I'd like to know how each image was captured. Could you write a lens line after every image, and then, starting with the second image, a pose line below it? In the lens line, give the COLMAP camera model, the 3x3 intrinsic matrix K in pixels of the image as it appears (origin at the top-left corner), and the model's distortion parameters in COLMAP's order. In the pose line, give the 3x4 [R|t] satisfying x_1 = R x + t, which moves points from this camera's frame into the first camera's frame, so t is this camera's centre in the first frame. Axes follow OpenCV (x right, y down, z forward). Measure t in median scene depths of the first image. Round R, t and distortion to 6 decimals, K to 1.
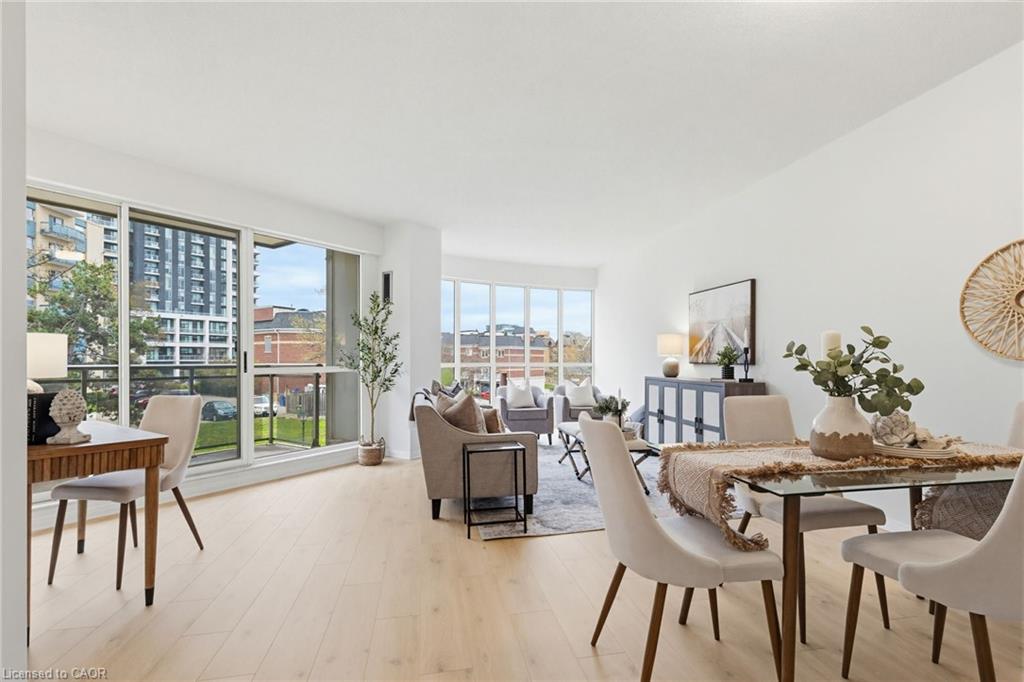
lens RADIAL K [[471.5, 0, 513.5], [0, 471.5, 359.5], [0, 0, 1]] dist [-0.000567, 0.000050]
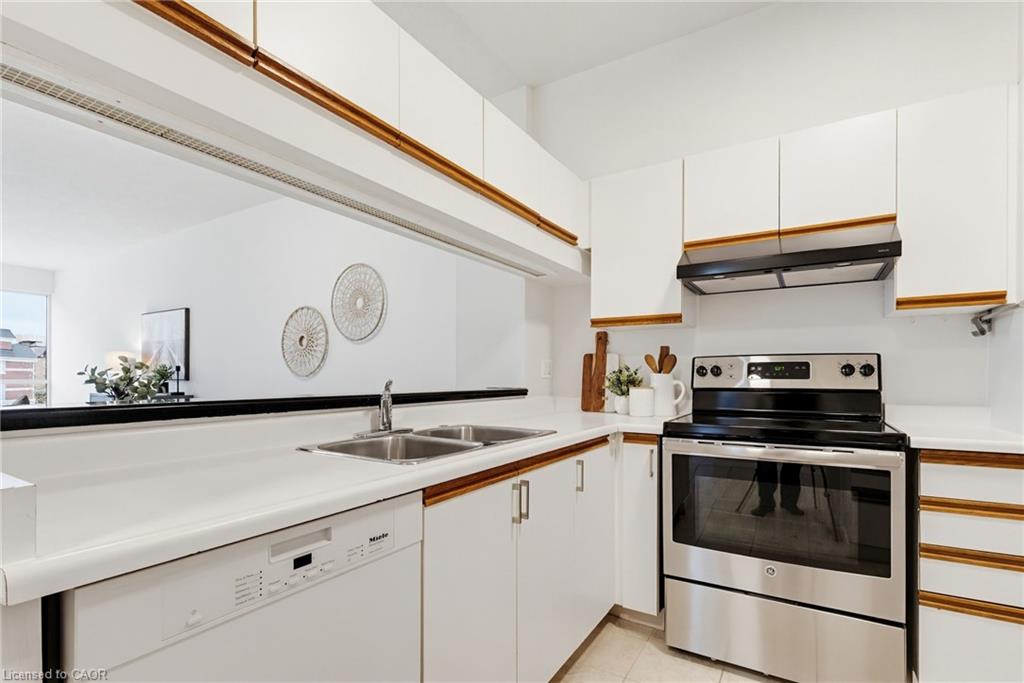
lens RADIAL K [[484.2, 0, 511.3], [0, 484.2, 376.0], [0, 0, 1]] dist [-0.000637, 0.000045]
pose [[0.669298, 0.000668, 0.742994, 0.120982], [-0.000754, 1.000000, -0.000220, -0.000096], [-0.742994, -0.000413, 0.669298, -0.334914]]
